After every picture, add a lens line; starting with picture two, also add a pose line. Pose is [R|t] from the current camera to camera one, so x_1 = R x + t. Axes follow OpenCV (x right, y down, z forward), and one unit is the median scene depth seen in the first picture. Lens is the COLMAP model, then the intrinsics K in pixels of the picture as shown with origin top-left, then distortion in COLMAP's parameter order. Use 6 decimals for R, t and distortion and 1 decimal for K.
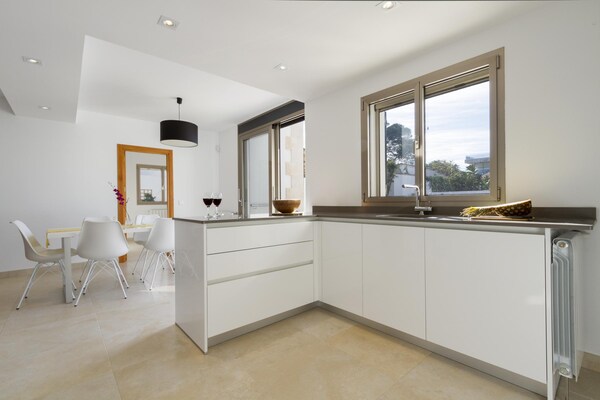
lens RADIAL K [[274.8, 0, 300.2], [0, 274.8, 199.7], [0, 0, 1]] dist [0.017753, -0.001203]
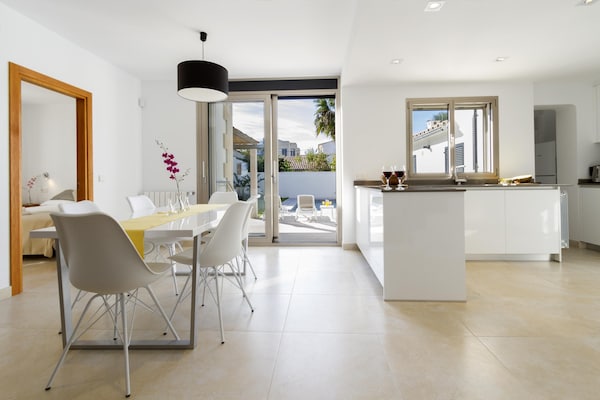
lens RADIAL K [[279.4, 0, 298.8], [0, 279.4, 177.3], [0, 0, 1]] dist [-0.000376, 0.000741]
pose [[0.698624, 0.010710, 0.715409, -1.217490], [-0.002211, 0.999916, -0.012810, 0.030913], [-0.715485, 0.007367, 0.698589, 0.482703]]
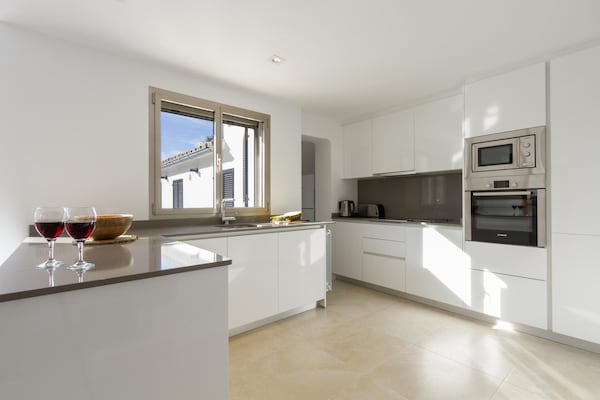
lens RADIAL K [[279.4, 0, 300.9], [0, 279.4, 202.0], [0, 0, 1]] dist [-0.000376, 0.000741]
pose [[0.010829, 0.009748, 0.999894, -0.656345], [-0.003938, 0.999945, -0.009706, -0.026359], [-0.999934, -0.003833, 0.010867, 0.607156]]
